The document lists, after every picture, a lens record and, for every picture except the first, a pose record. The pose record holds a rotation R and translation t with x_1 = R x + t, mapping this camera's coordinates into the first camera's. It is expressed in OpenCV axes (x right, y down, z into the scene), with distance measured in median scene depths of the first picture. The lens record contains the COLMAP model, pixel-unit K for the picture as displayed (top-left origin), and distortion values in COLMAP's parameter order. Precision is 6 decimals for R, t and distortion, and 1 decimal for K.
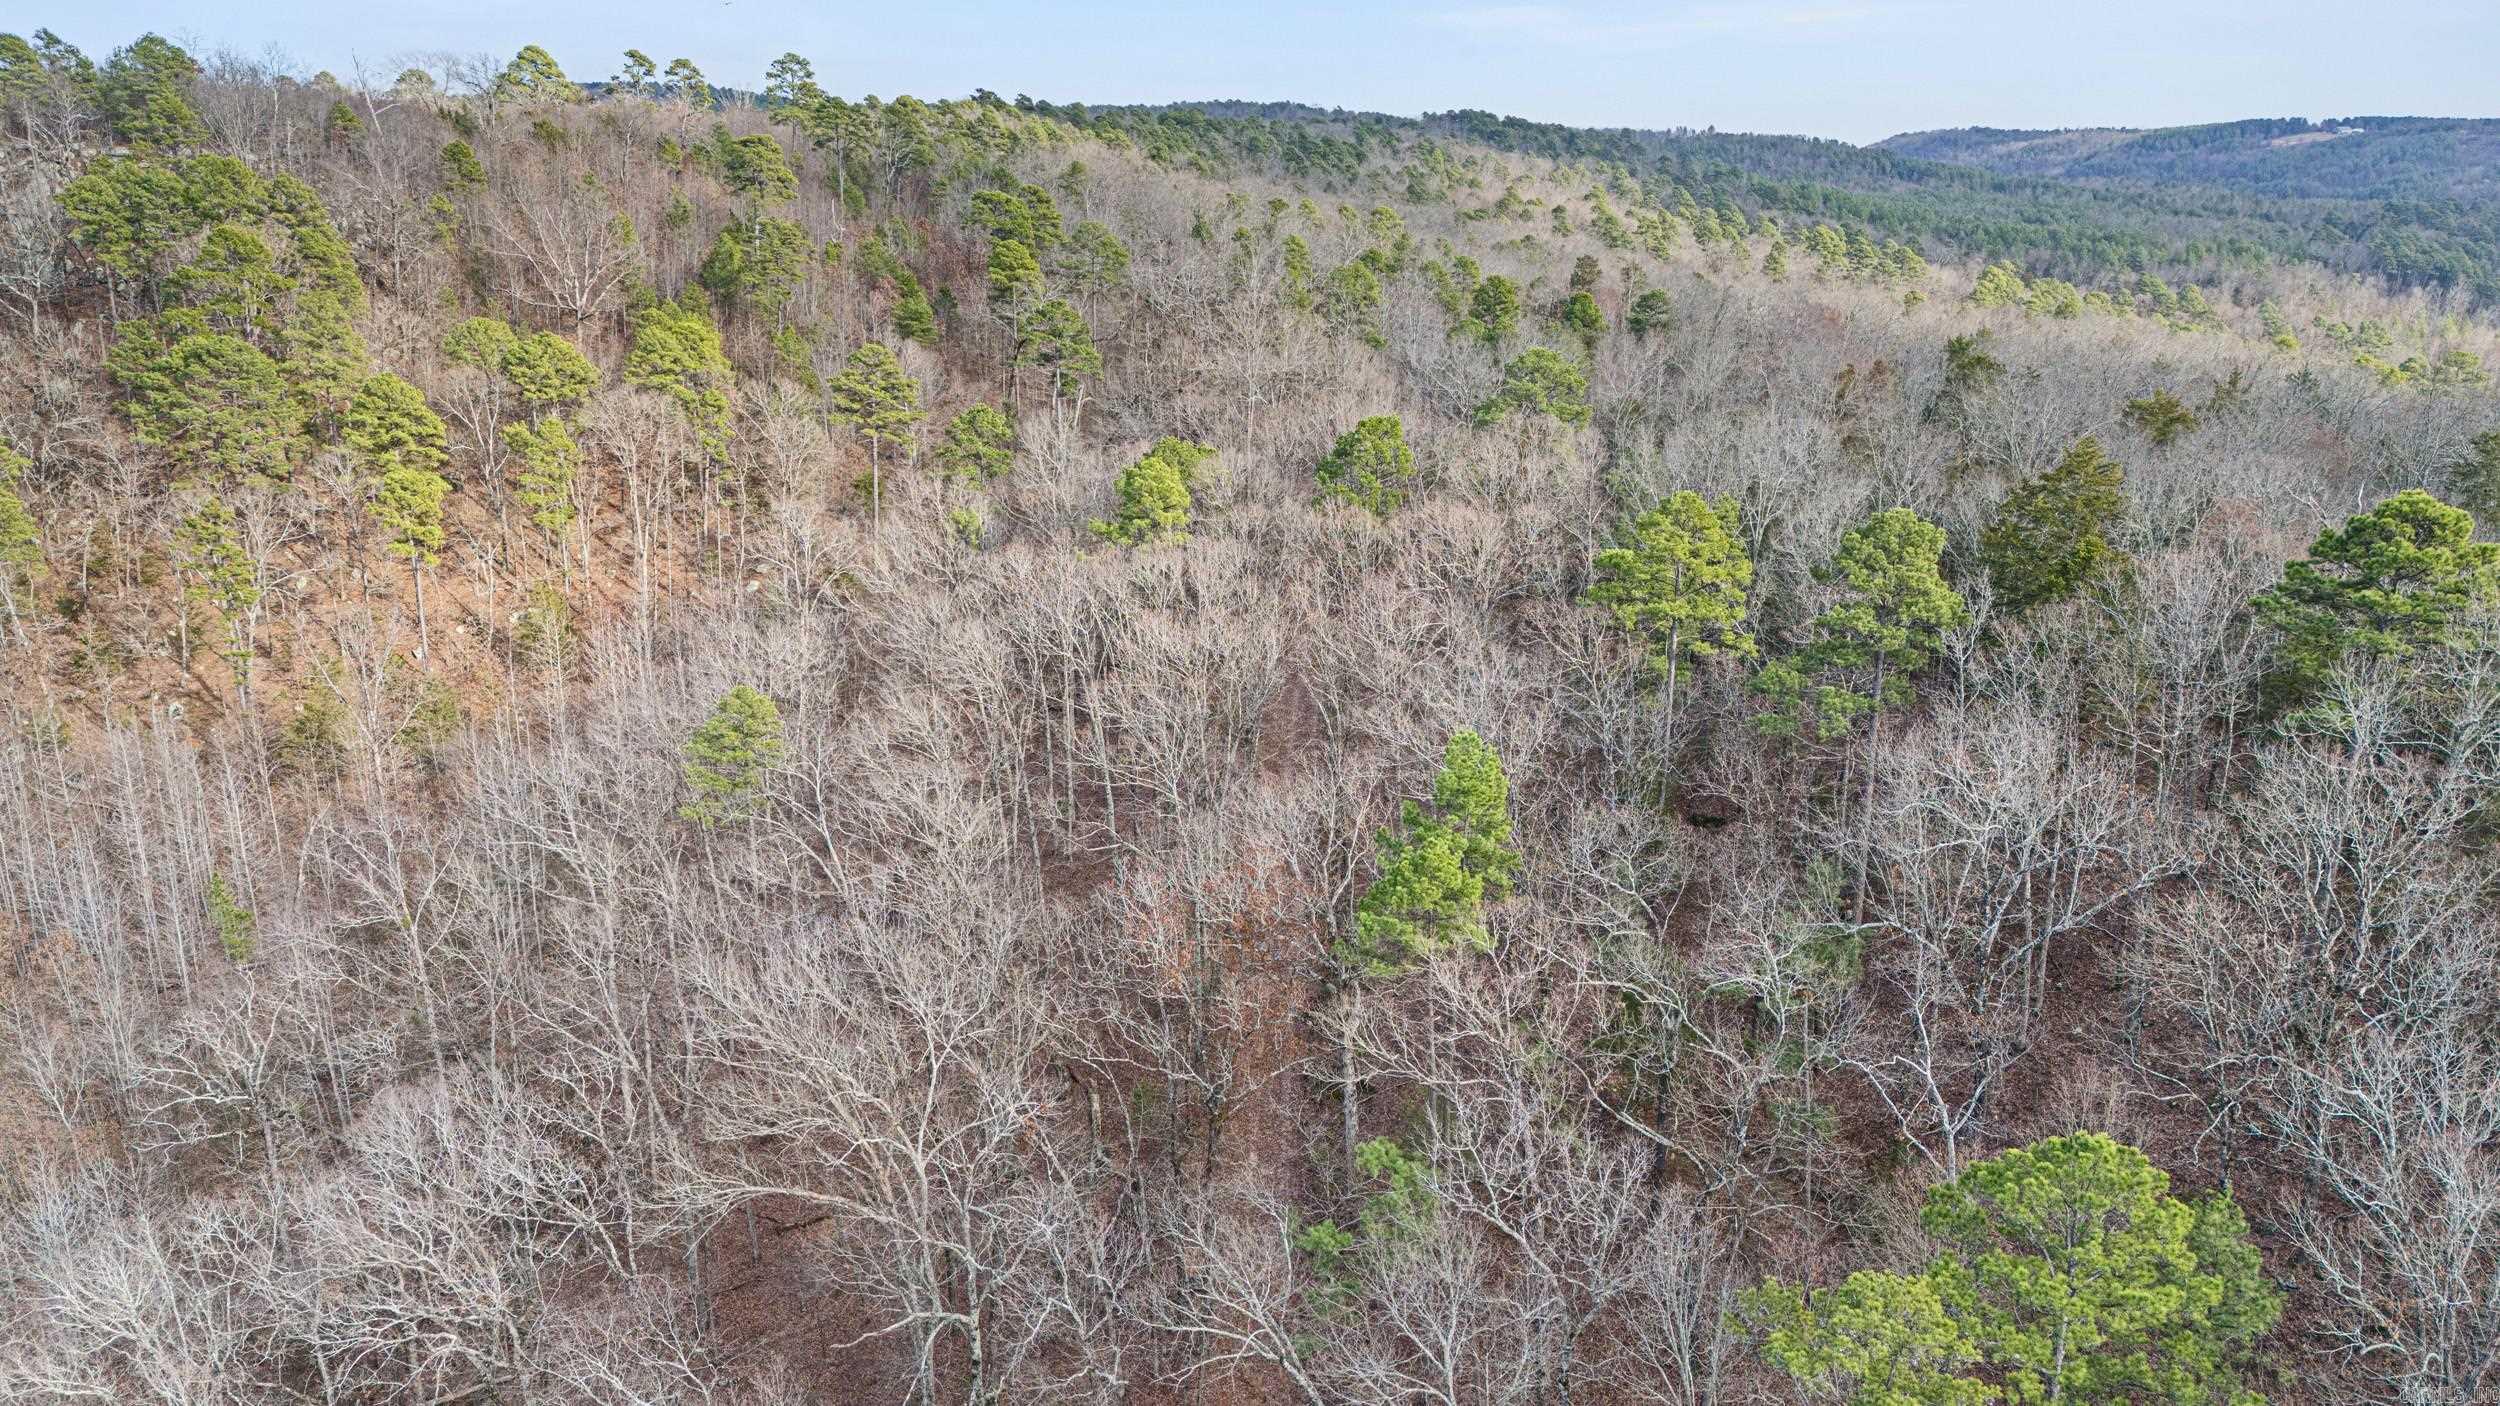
lens RADIAL K [[1798.9, 0, 1263.6], [0, 1798.9, 717.4], [0, 0, 1]] dist [0.086692, -0.097115]
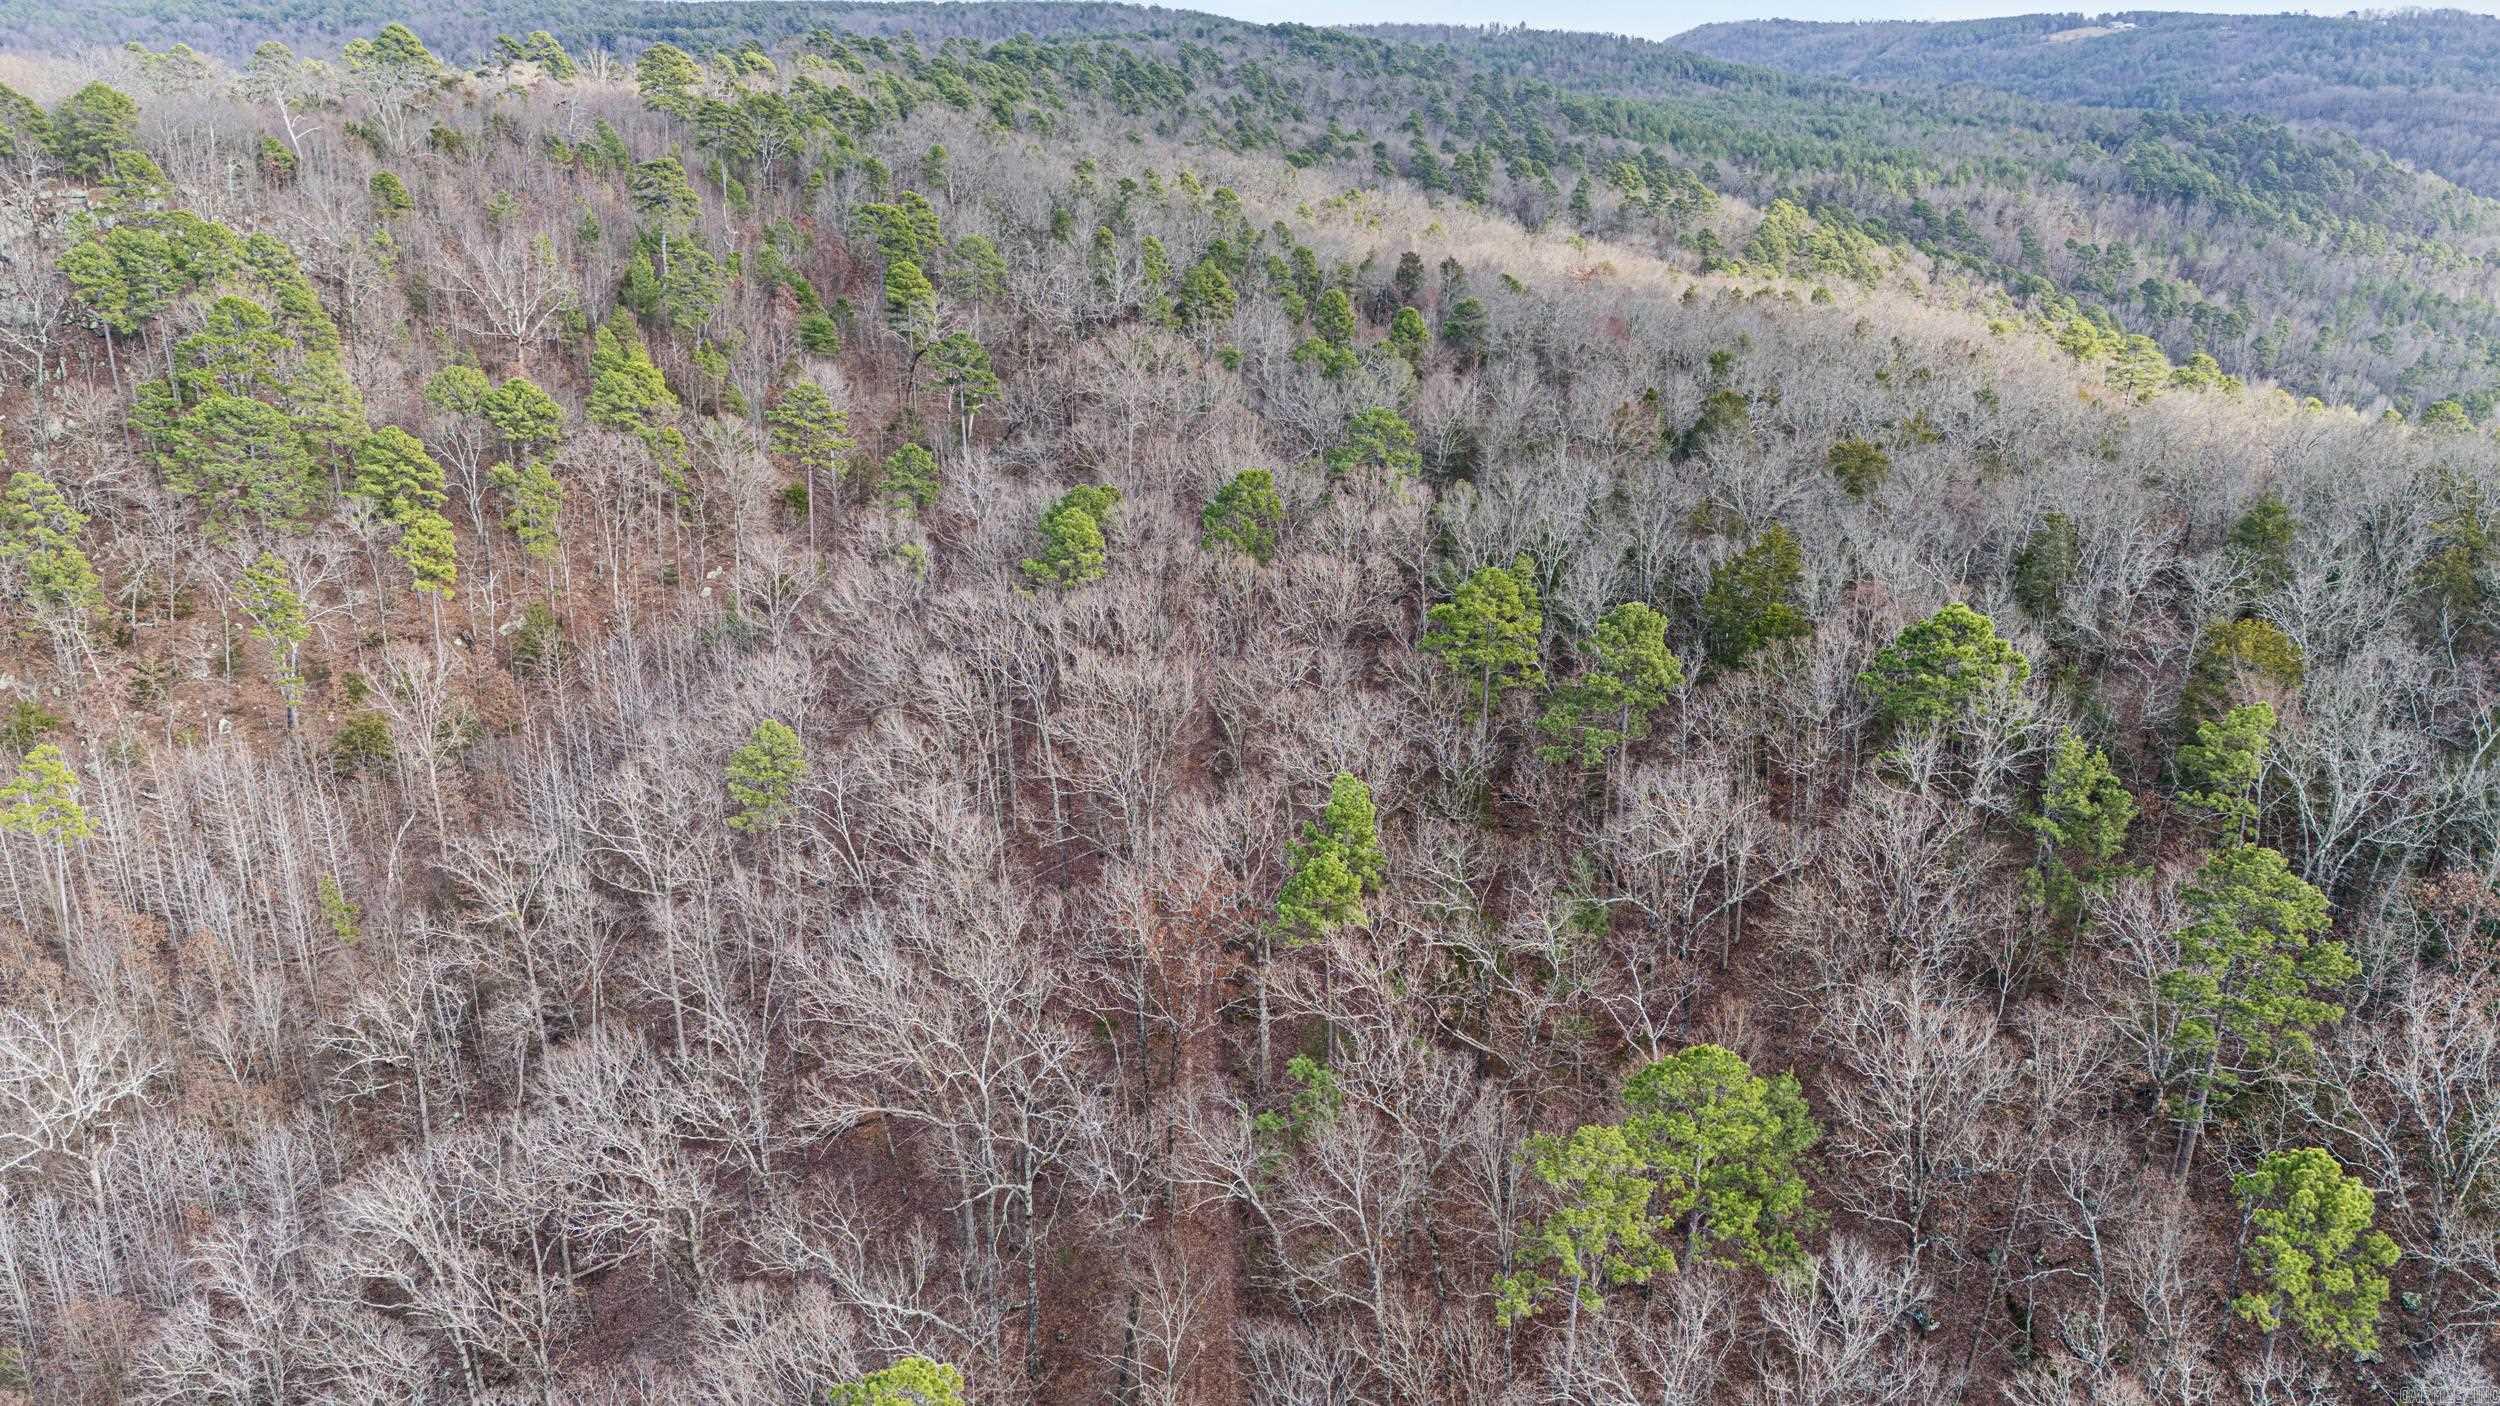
lens RADIAL K [[1798.9, 0, 1263.6], [0, 1798.9, 717.4], [0, 0, 1]] dist [0.086692, -0.097115]
pose [[0.995235, -0.030256, 0.092693, -0.066420], [0.024509, 0.997743, 0.062522, -0.099400], [-0.094376, -0.059952, 0.993730, -0.329774]]
